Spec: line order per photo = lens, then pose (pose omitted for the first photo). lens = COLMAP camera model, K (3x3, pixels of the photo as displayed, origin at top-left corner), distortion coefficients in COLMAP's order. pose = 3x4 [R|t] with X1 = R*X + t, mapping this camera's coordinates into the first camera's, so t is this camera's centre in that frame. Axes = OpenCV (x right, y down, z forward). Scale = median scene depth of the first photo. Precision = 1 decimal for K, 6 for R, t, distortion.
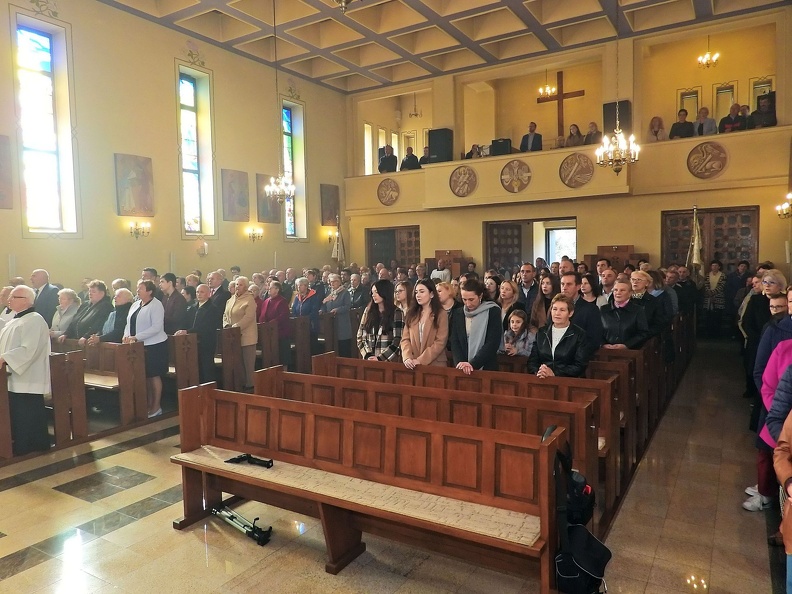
lens RADIAL K [[569.1, 0, 396.7], [0, 569.1, 295.3], [0, 0, 1]] dist [-0.026452, 0.008027]
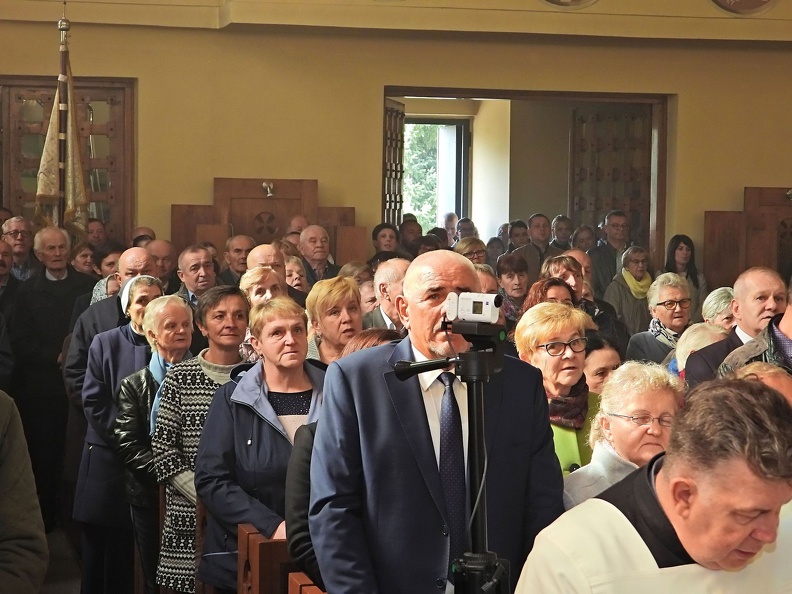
lens RADIAL K [[1884.3, 0, 396.8], [0, 1884.3, 298.6], [0, 0, 1]] dist [-0.025378, 0.000000]
pose [[0.683501, -0.005548, 0.729929, -0.596673], [0.020907, 0.999710, -0.011978, -0.010759], [-0.729650, 0.023448, 0.683418, 0.371824]]
